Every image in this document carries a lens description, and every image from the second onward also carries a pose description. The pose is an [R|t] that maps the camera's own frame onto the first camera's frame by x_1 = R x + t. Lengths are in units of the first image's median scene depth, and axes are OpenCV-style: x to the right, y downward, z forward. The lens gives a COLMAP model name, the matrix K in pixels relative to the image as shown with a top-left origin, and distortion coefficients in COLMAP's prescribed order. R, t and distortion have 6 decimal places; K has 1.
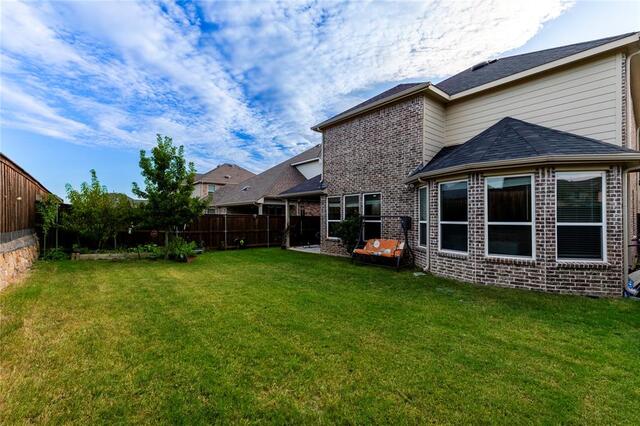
lens RADIAL K [[277.4, 0, 317.5], [0, 277.4, 213.1], [0, 0, 1]] dist [0.000129, 0.002036]
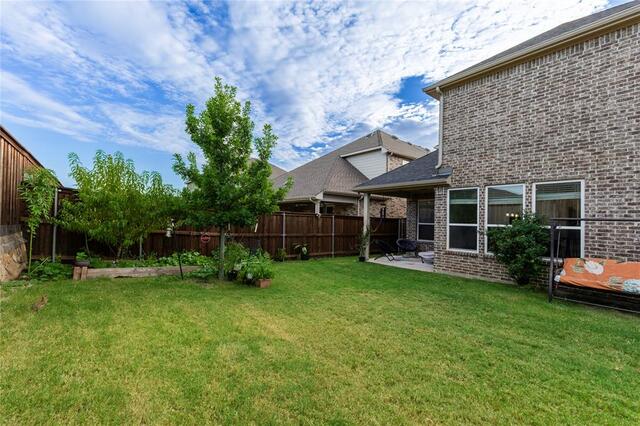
lens RADIAL K [[277.4, 0, 319.8], [0, 277.4, 213.9], [0, 0, 1]] dist [0.000129, 0.002036]
pose [[0.999289, 0.025700, -0.027583, -0.323954], [-0.025868, 0.999649, -0.005732, 0.017423], [0.027426, 0.006441, 0.999603, 0.393110]]
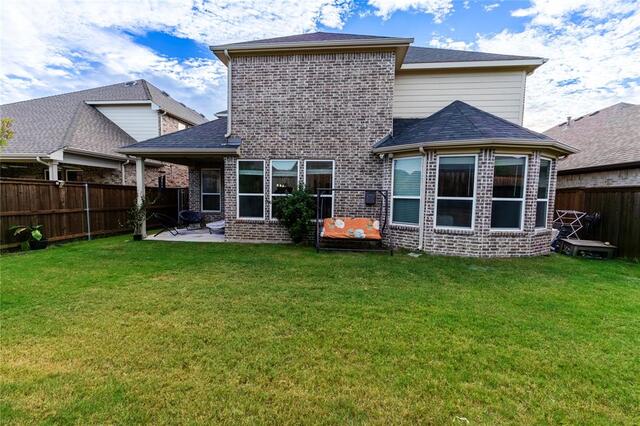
lens RADIAL K [[277.4, 0, 320.4], [0, 277.4, 214.6], [0, 0, 1]] dist [0.000129, 0.002036]
pose [[0.729001, -0.034981, 0.683618, -0.365173], [-0.029954, 0.996106, 0.082914, 0.018124], [-0.683857, -0.080921, 0.725115, 0.434143]]
